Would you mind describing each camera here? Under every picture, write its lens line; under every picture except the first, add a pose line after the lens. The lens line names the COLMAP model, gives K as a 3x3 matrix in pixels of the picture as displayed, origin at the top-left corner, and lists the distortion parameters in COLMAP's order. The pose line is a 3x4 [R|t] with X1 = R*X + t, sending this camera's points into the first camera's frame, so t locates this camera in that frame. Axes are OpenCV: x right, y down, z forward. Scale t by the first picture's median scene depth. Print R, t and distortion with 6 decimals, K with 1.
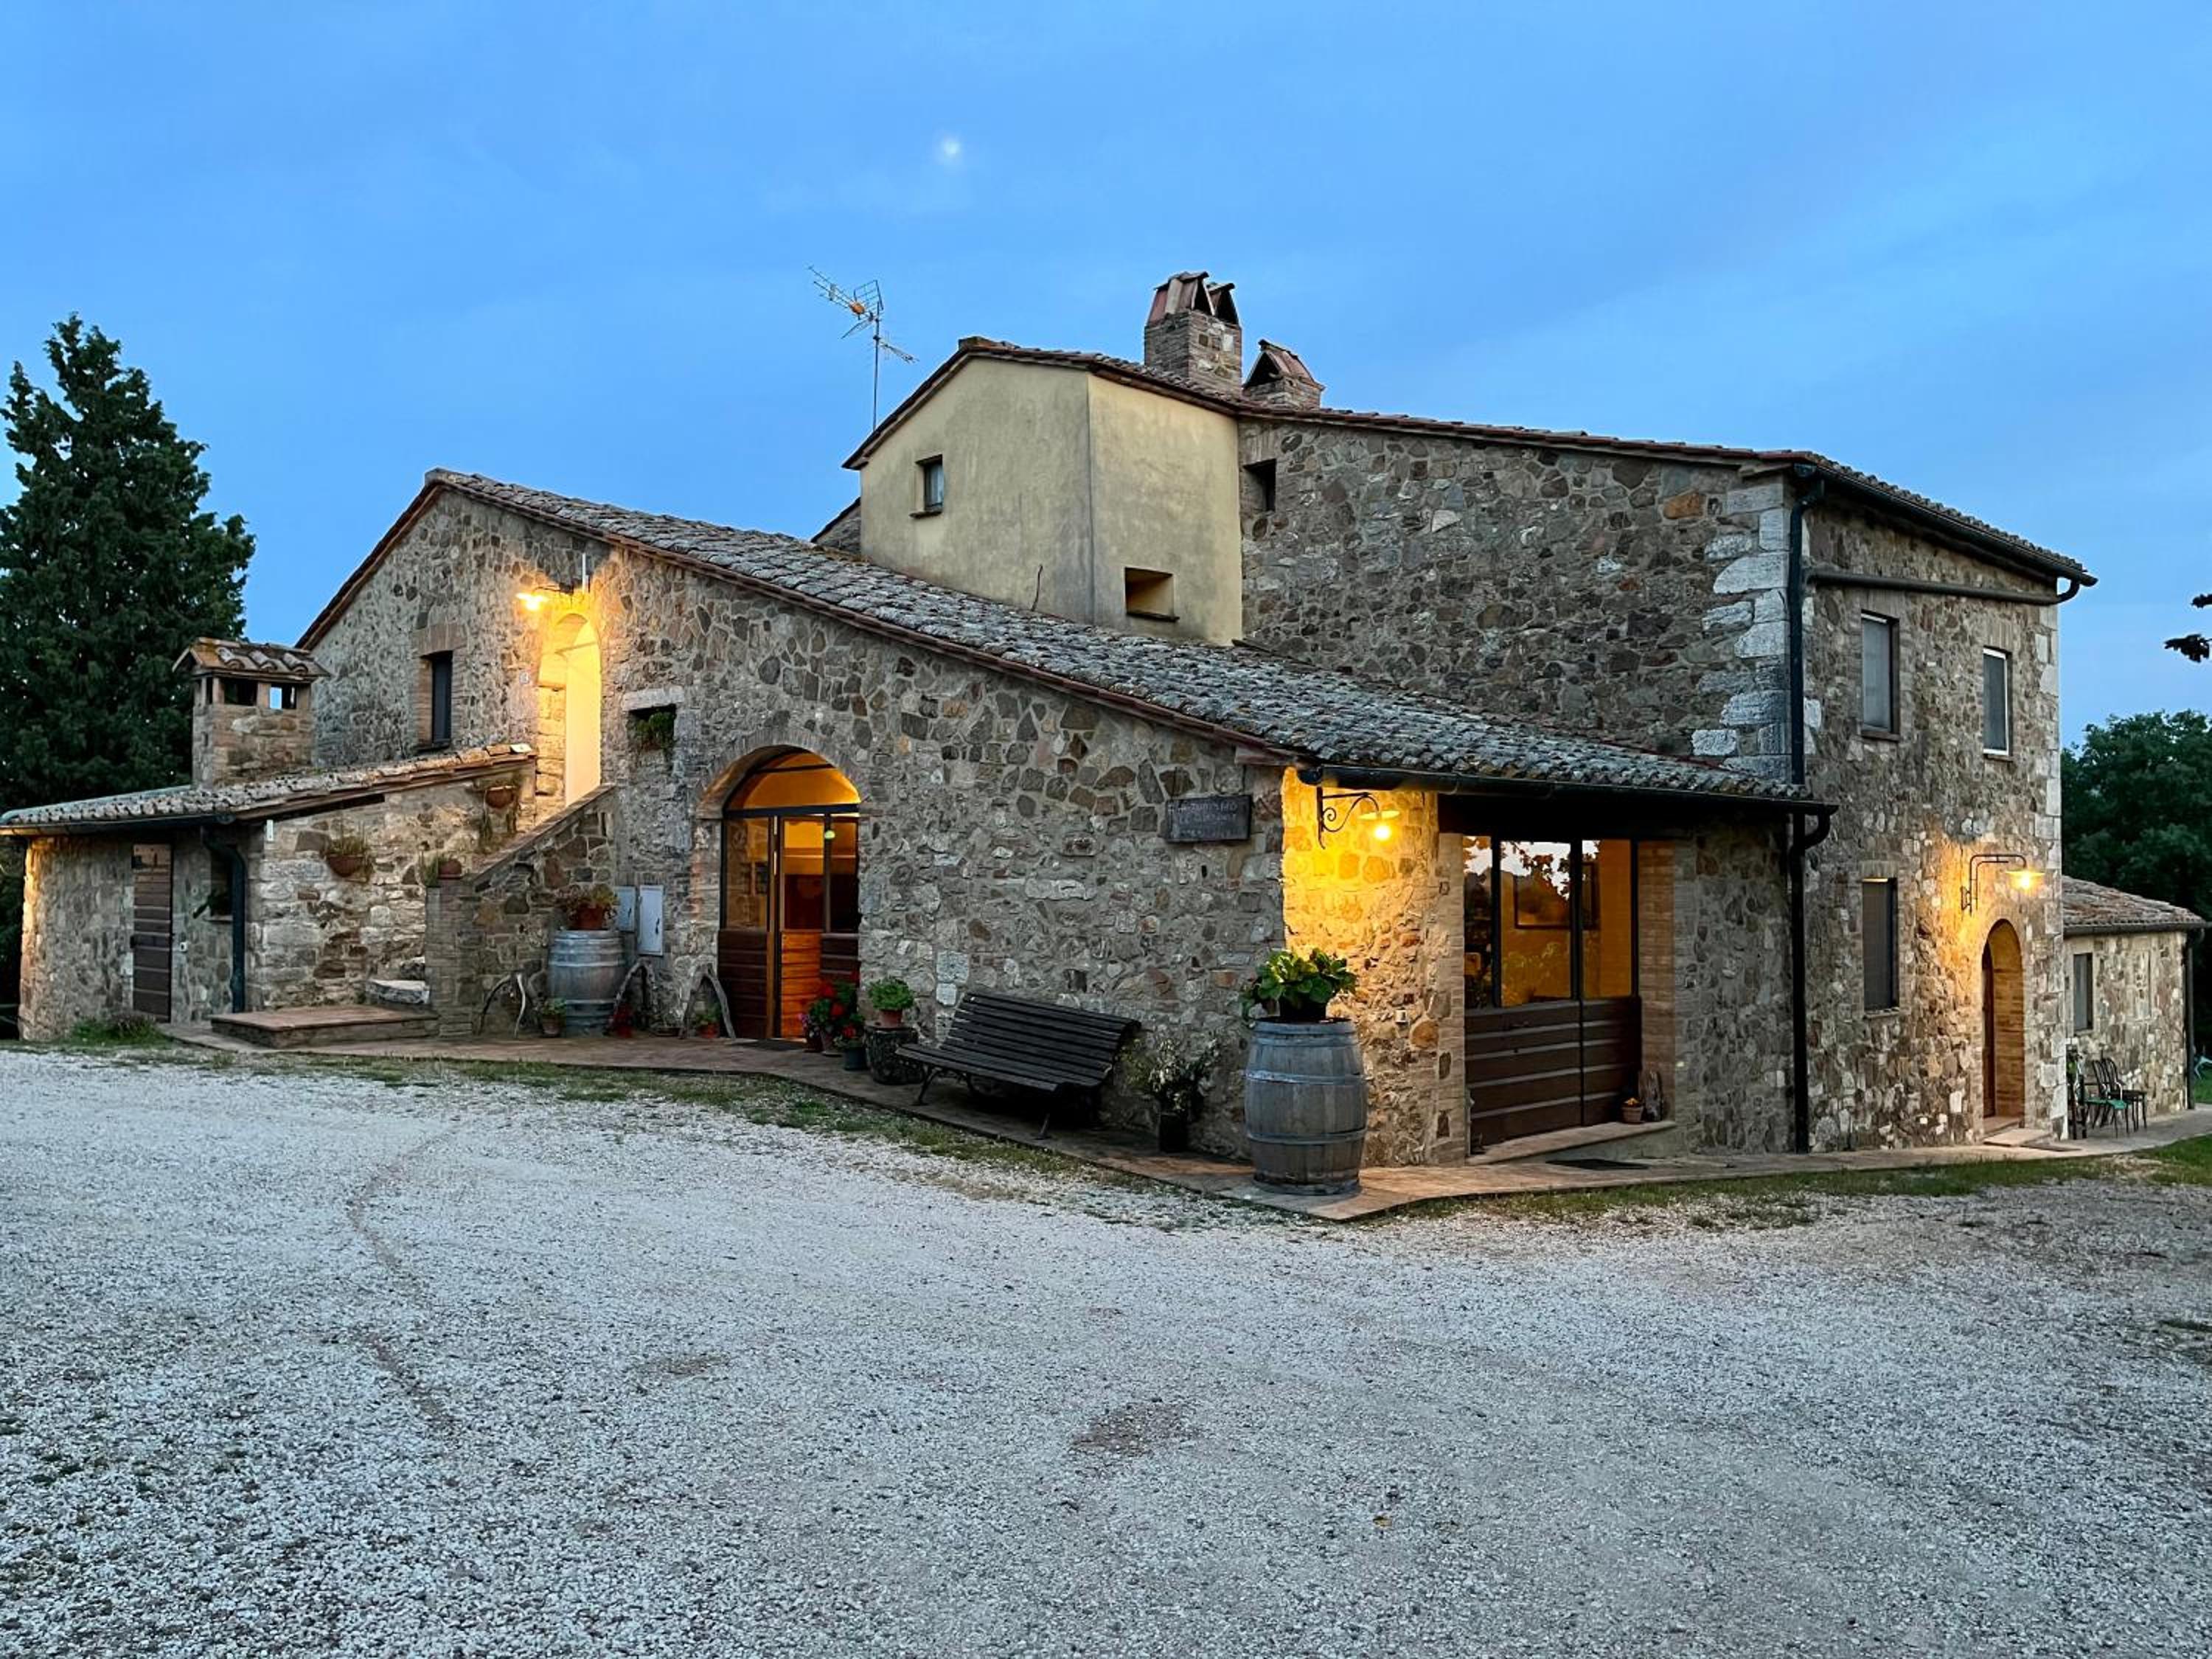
lens RADIAL K [[1740.6, 0, 1106.5], [0, 1740.6, 822.9], [0, 0, 1]] dist [0.067733, -0.089220]
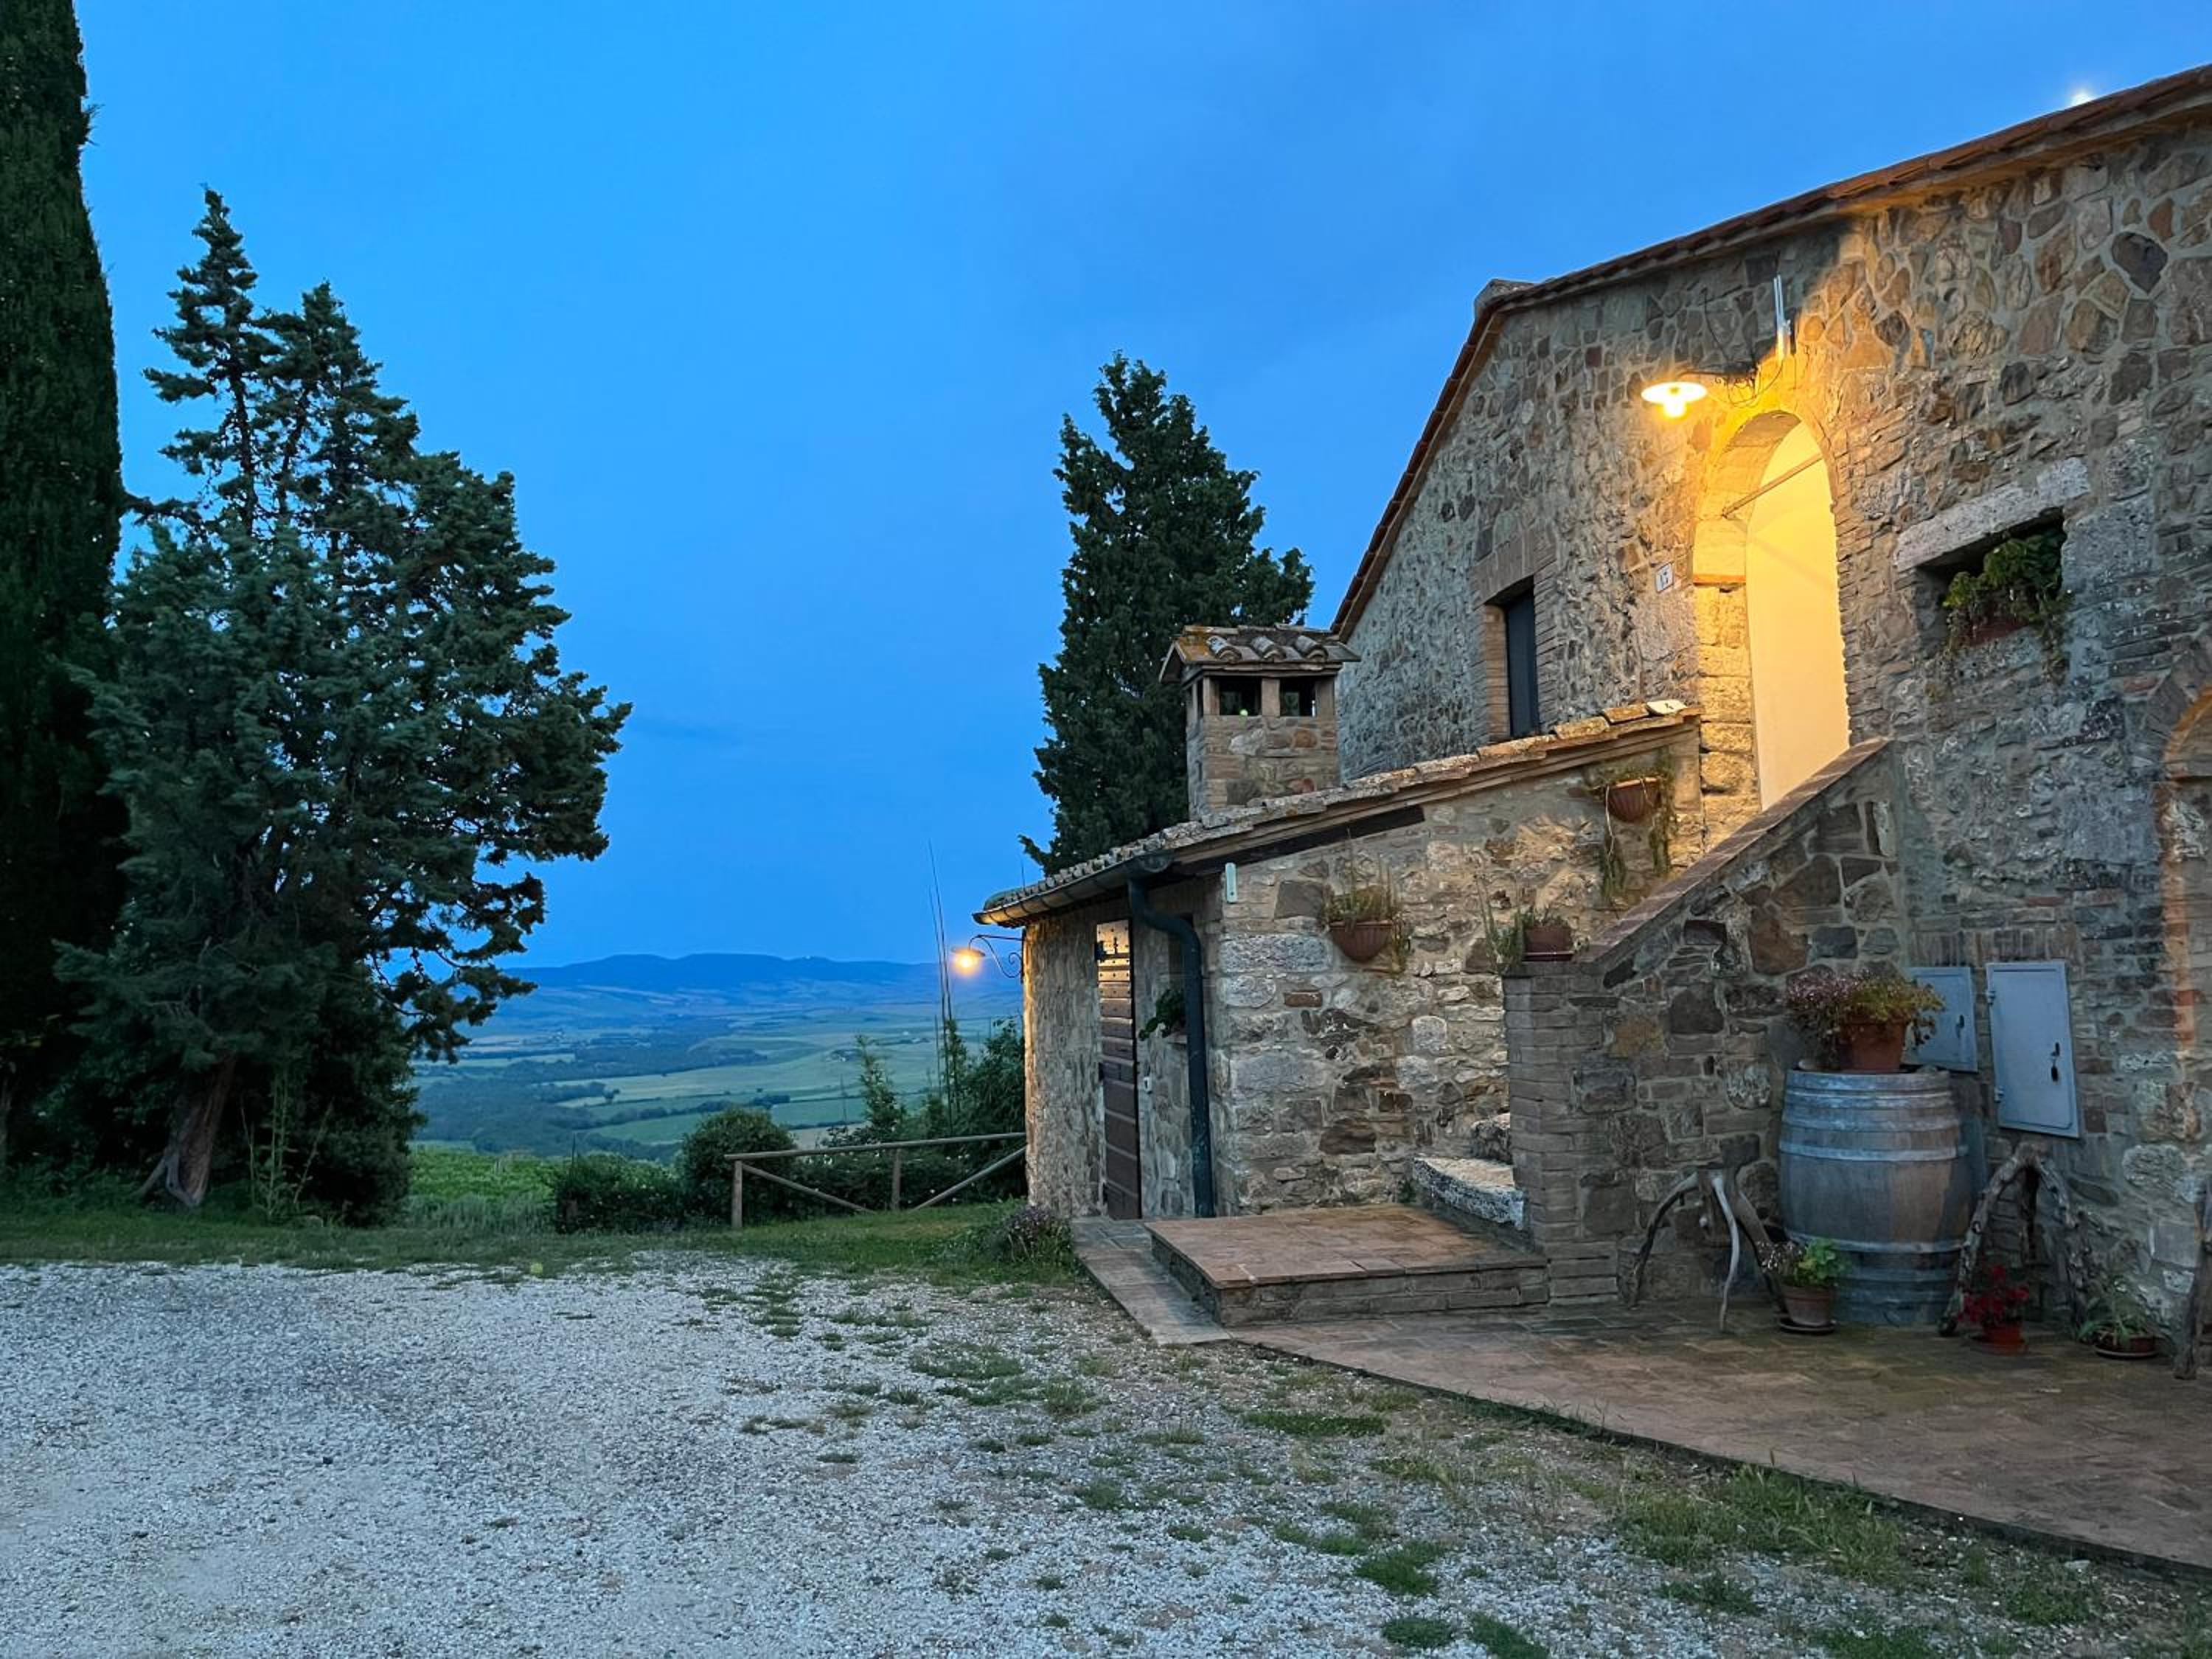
lens RADIAL K [[1740.6, 0, 1086.4], [0, 1740.6, 829.9], [0, 0, 1]] dist [0.067733, -0.089220]
pose [[0.811274, -0.076400, -0.579652, -0.185539], [0.049730, 0.996850, -0.061787, 0.018512], [0.582547, 0.021300, 0.812518, 0.505275]]
